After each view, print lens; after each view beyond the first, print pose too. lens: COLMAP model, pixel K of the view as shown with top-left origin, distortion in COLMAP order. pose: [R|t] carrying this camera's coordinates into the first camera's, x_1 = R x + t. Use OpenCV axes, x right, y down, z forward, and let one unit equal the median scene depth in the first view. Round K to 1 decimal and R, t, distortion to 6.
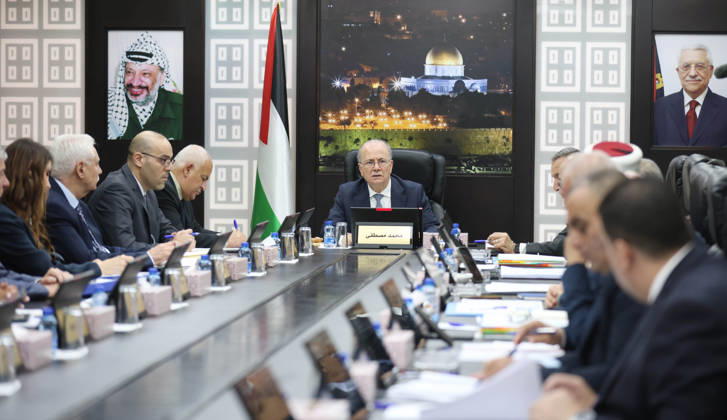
lens RADIAL K [[2218.0, 0, 363.5], [0, 2218.0, 210.0], [0, 0, 1]] dist [-0.114762, 2.320630]
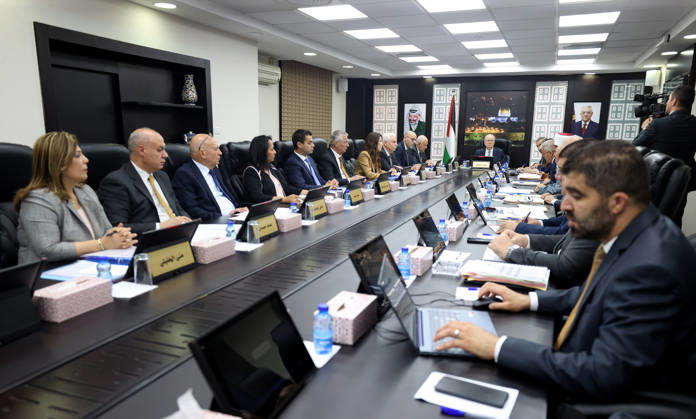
lens RADIAL K [[505.4, 0, 346.2], [0, 505.4, 237.3], [0, 0, 1]] dist [0.000536, 0.007291]
pose [[0.964579, 0.056620, -0.257646, 0.013513], [-0.014840, 0.986794, 0.161298, -0.000280], [0.263376, -0.151761, 0.952681, 0.187130]]
